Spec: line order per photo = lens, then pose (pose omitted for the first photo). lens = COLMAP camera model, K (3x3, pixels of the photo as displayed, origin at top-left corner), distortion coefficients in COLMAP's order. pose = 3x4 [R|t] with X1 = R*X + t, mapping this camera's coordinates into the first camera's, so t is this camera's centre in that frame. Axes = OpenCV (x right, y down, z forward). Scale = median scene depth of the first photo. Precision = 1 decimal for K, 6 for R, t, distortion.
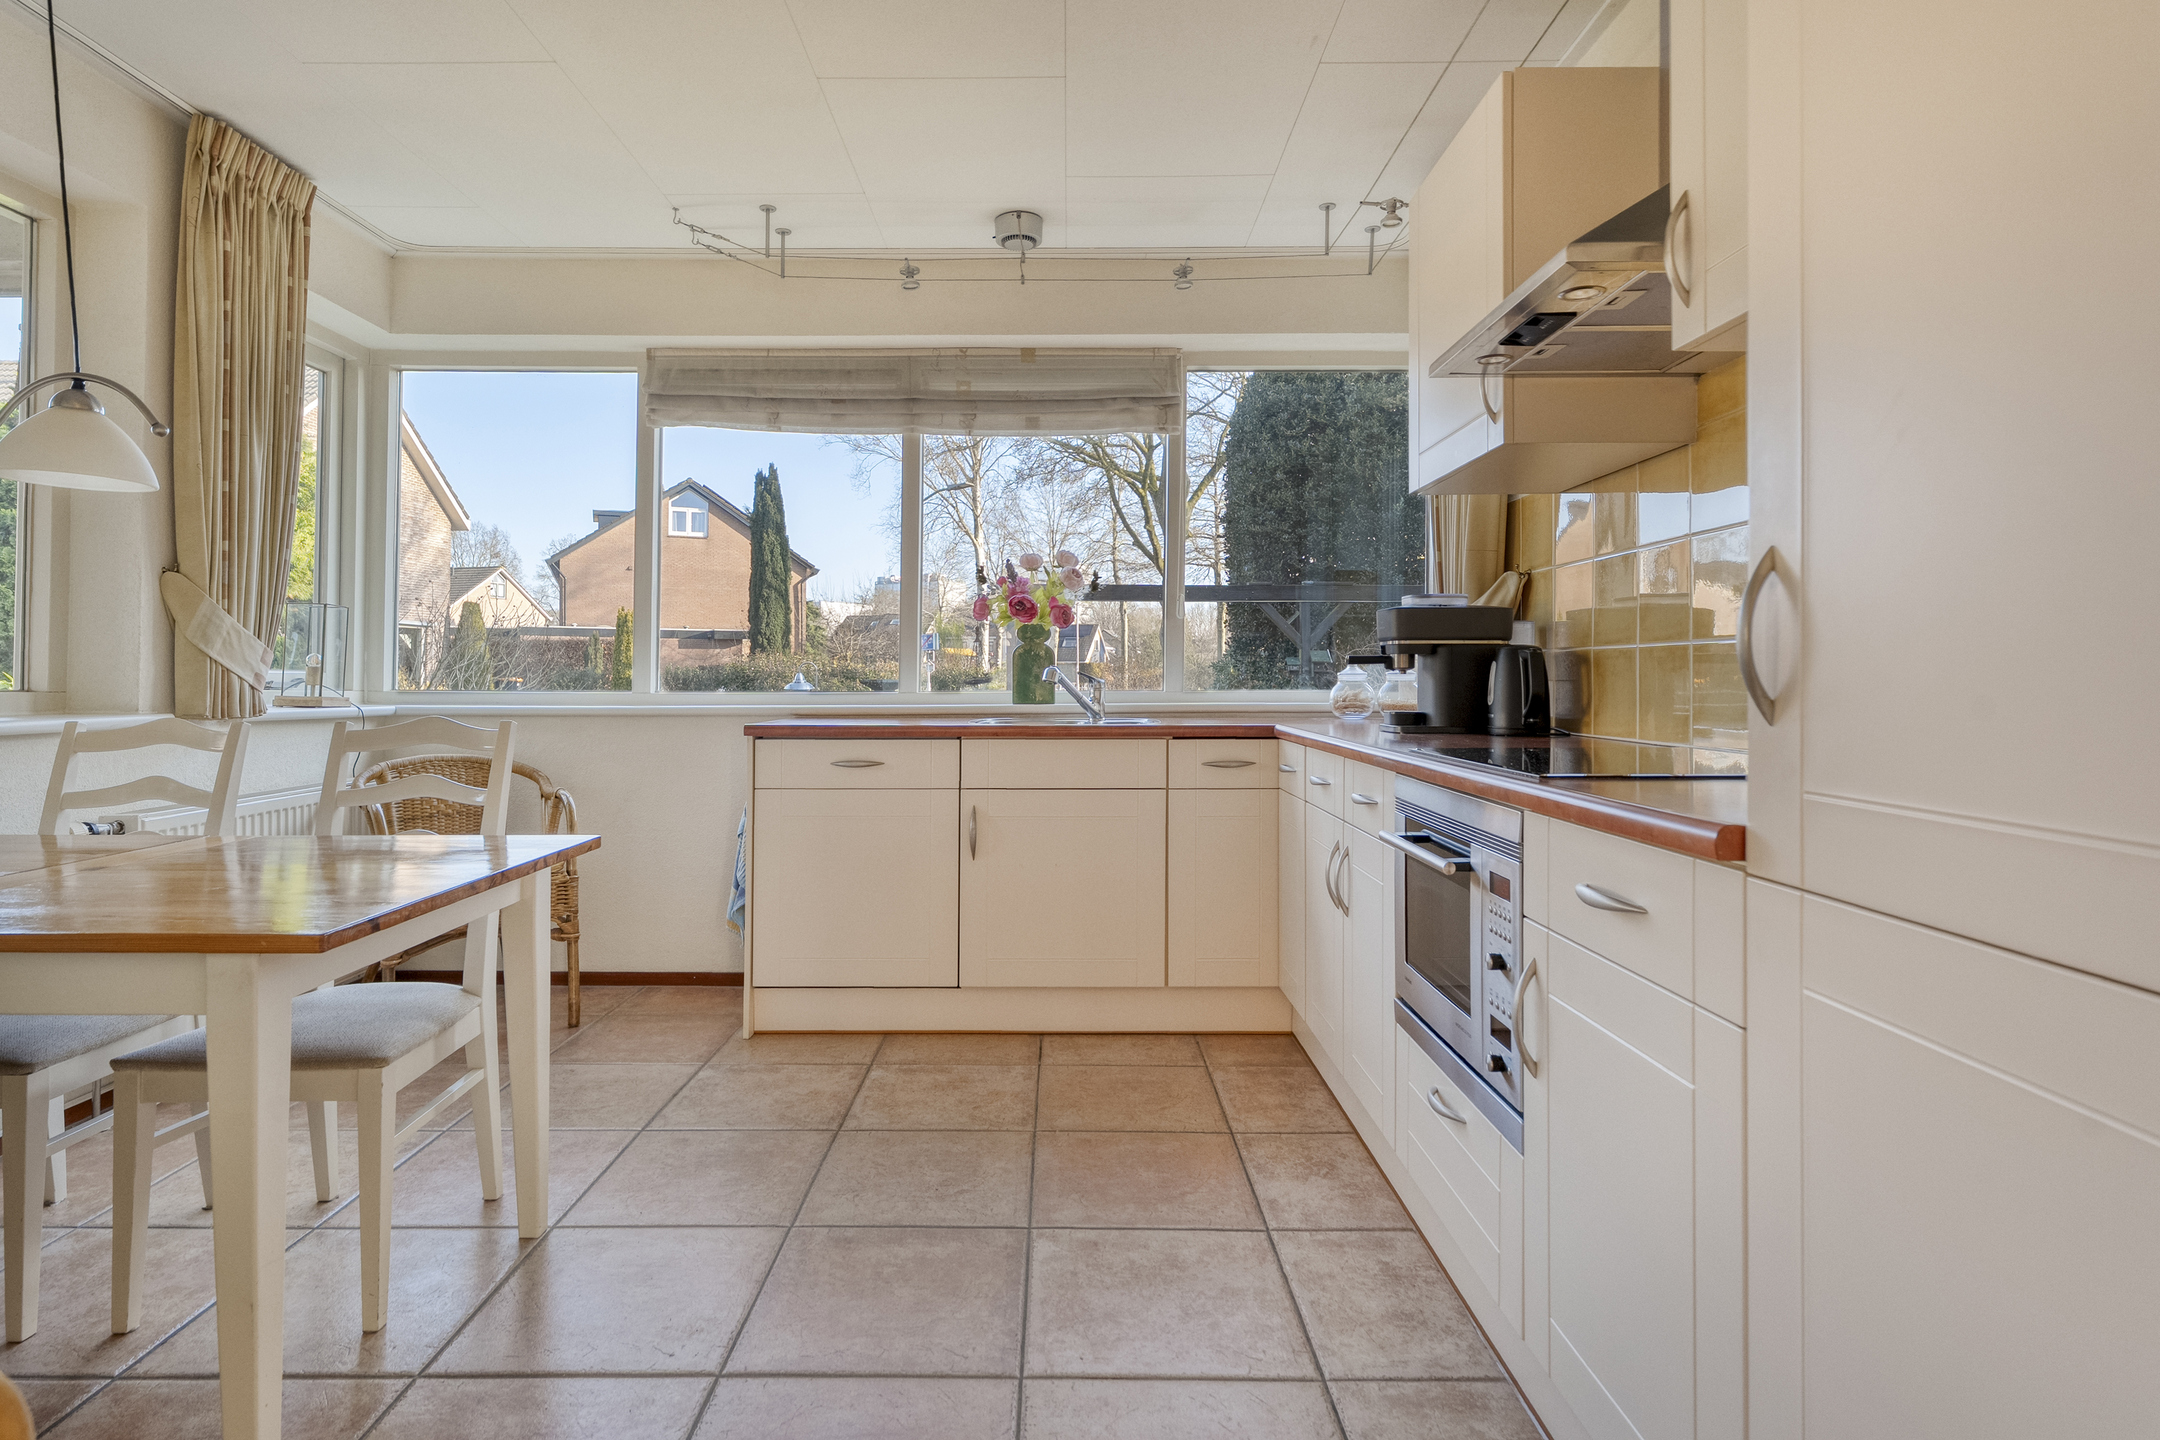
lens RADIAL K [[1105.4, 0, 1055.6], [0, 1105.4, 651.5], [0, 0, 1]] dist [-0.005018, 0.002085]
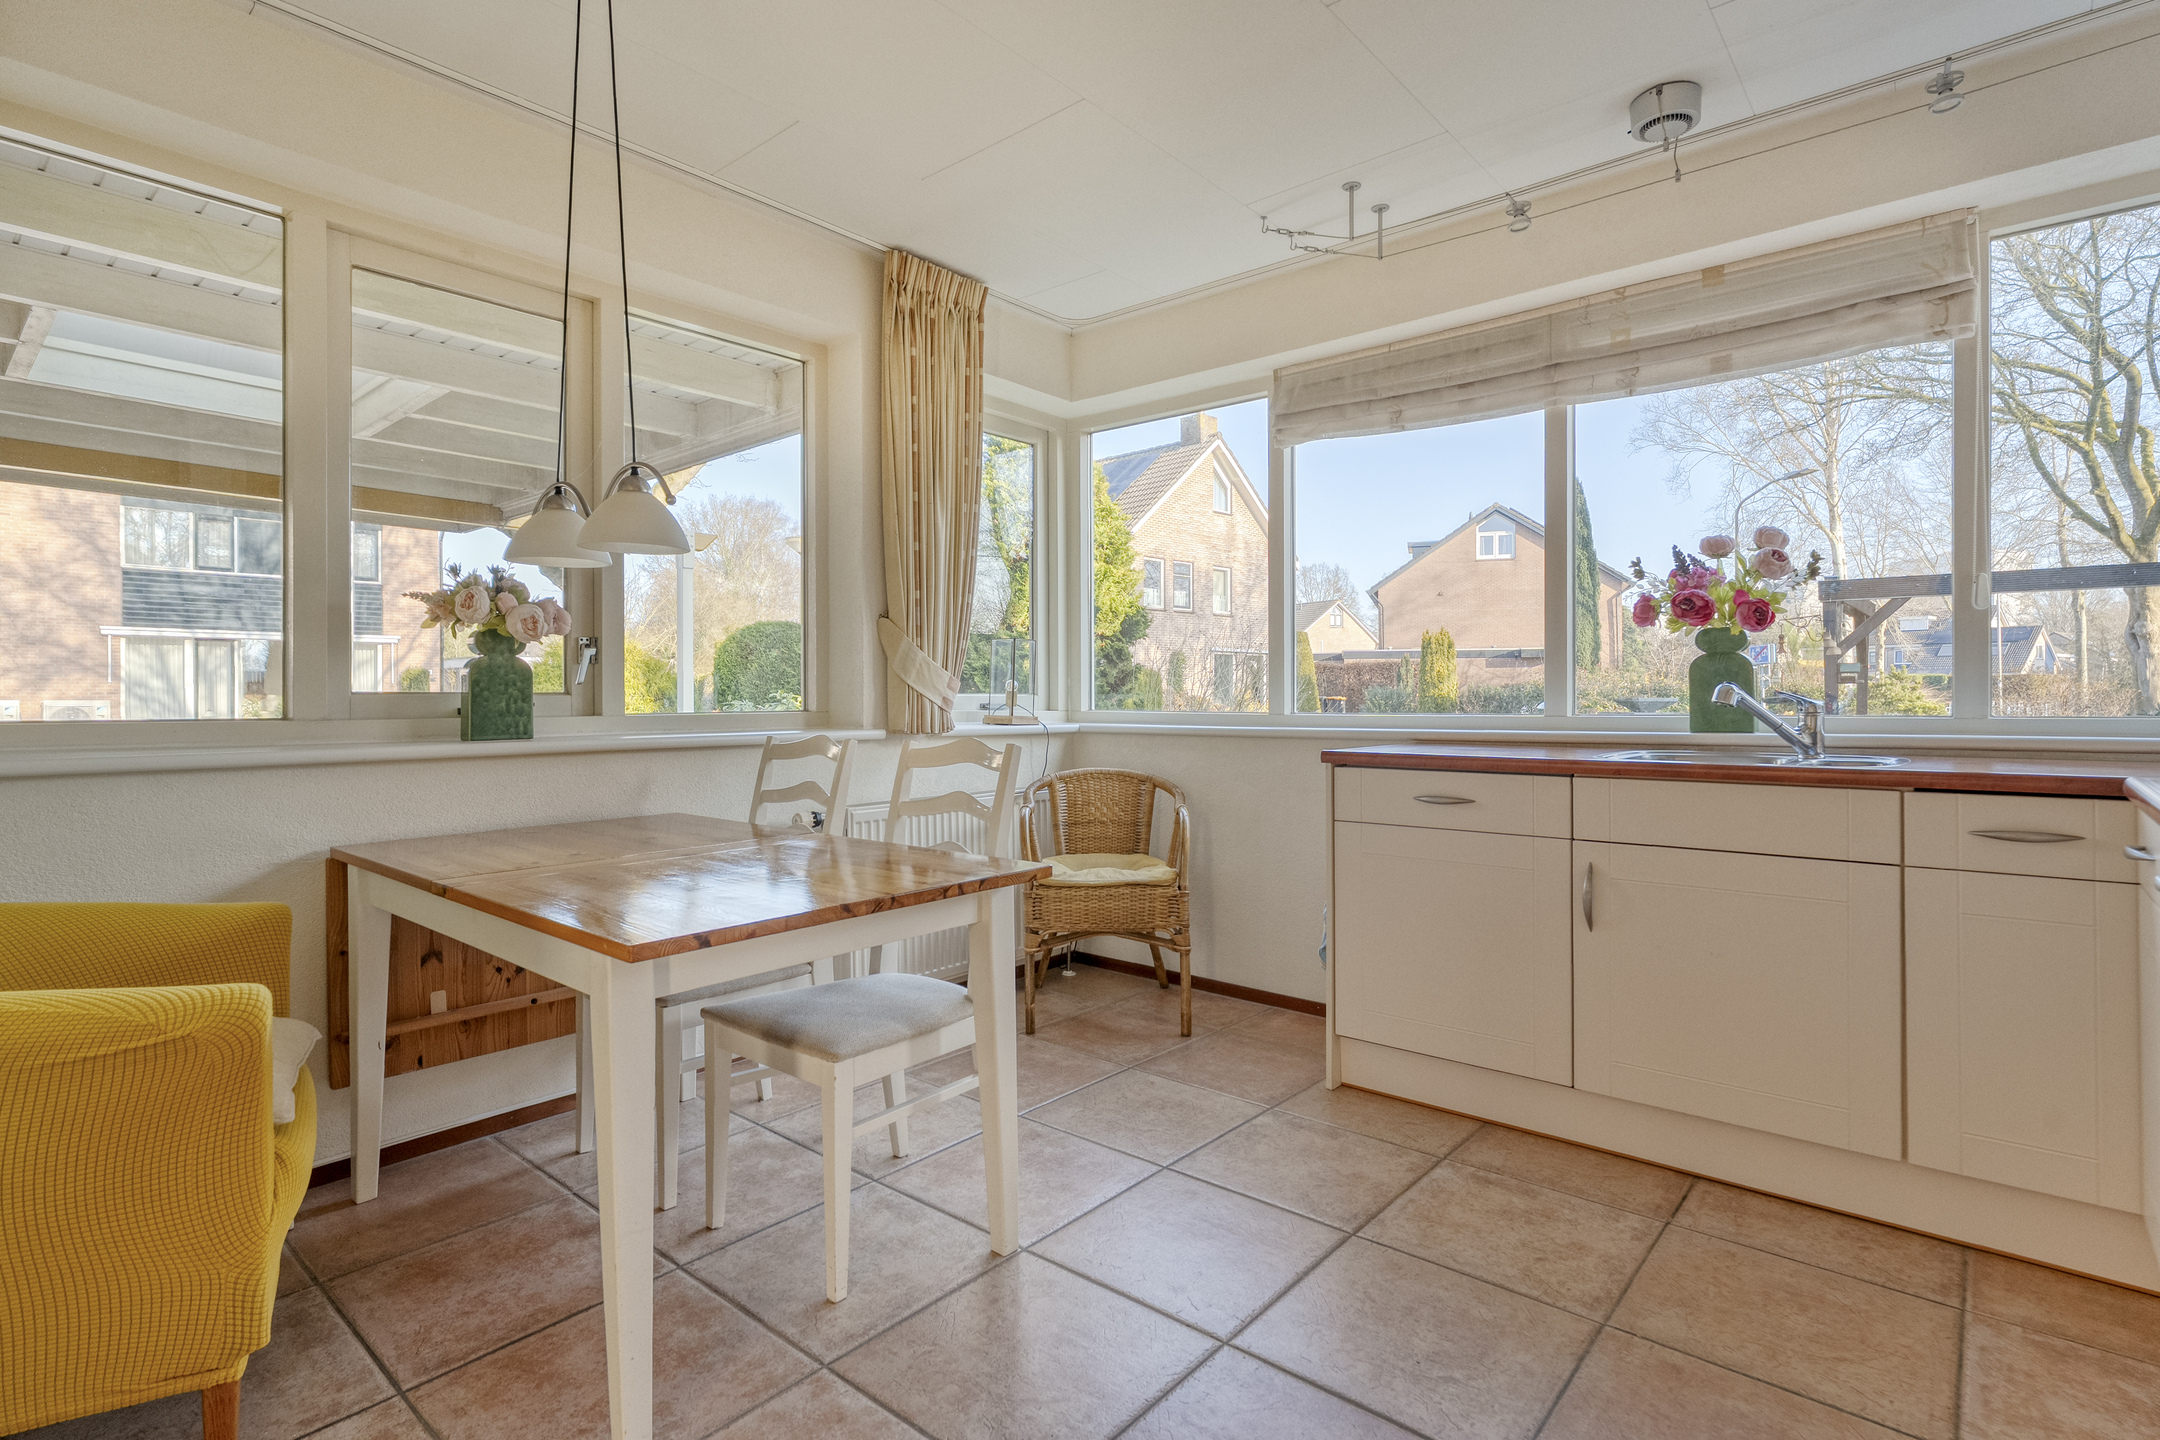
lens RADIAL K [[1041.0, 0, 1086.0], [0, 1041.0, 684.3], [0, 0, 1]] dist [-0.007641, 0.003091]
pose [[0.762032, -0.011007, -0.647446, 0.131335], [0.019335, 0.999796, 0.005760, 0.001614], [0.647251, -0.016908, 0.762090, 0.206565]]
